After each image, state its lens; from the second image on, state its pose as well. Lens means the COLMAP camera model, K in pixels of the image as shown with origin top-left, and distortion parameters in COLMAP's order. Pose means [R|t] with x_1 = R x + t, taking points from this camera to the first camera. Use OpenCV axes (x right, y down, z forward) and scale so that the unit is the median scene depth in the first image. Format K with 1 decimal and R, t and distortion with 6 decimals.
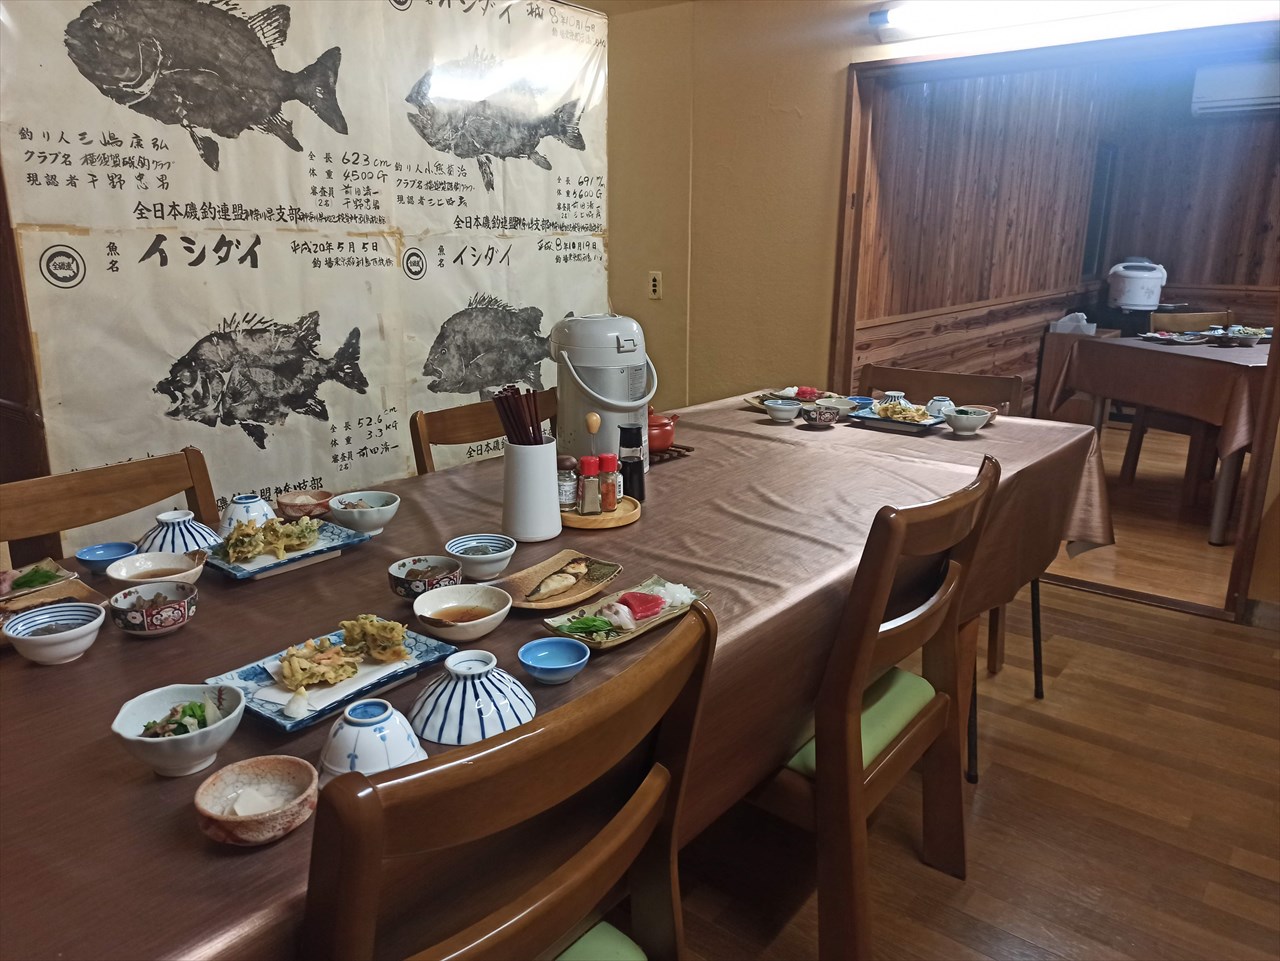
lens RADIAL K [[963.4, 0, 635.9], [0, 963.4, 478.3], [0, 0, 1]] dist [0.004785, -0.009770]
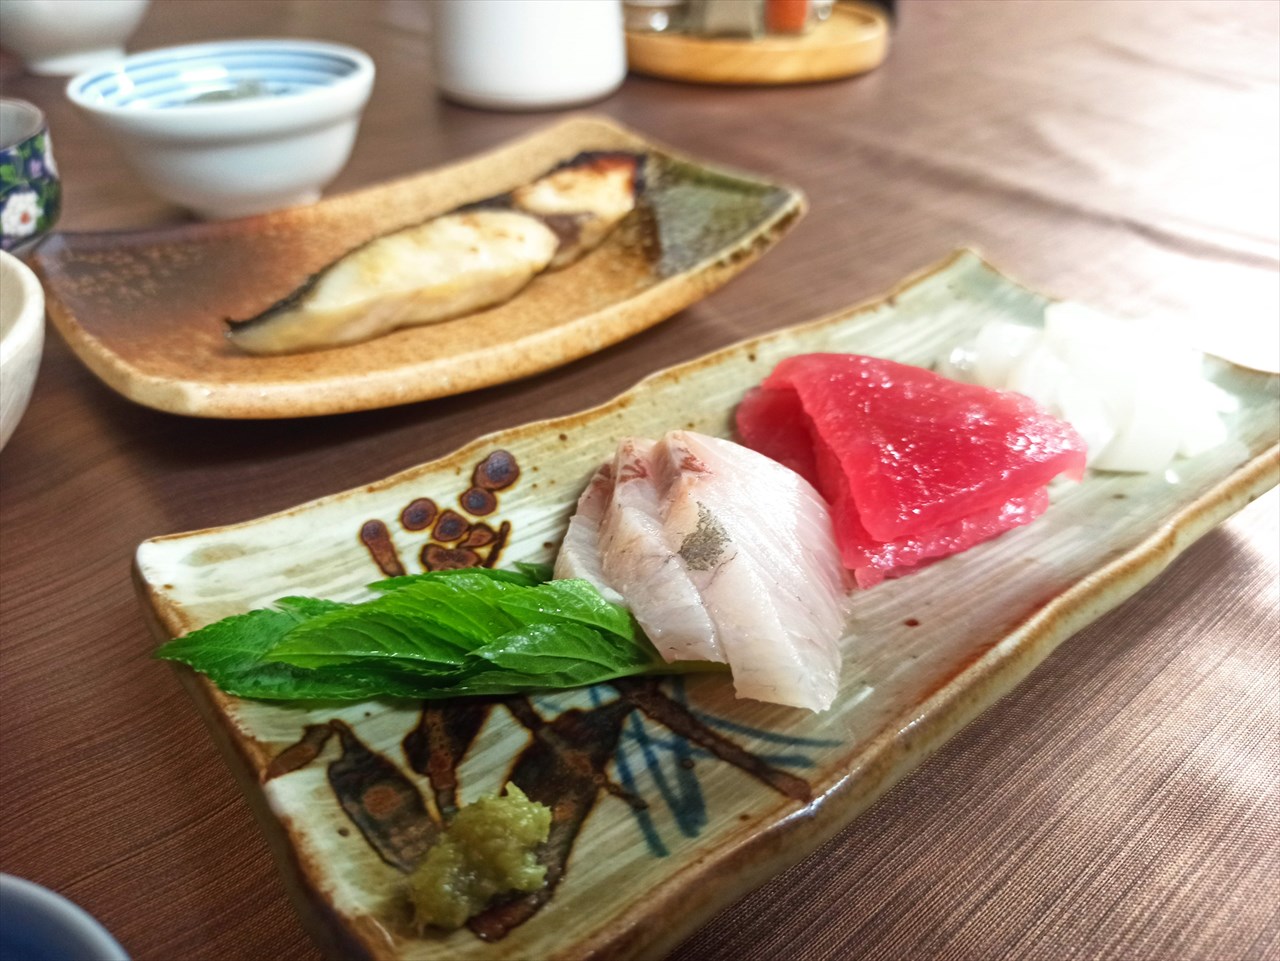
lens RADIAL K [[963.4, 0, 638.6], [0, 963.4, 479.1], [0, 0, 1]] dist [0.004785, -0.009770]
pose [[0.979730, 0.104339, -0.171002, -0.007147], [-0.039623, 0.937713, 0.345144, 0.080144], [0.196363, -0.331372, 0.922840, 0.799303]]
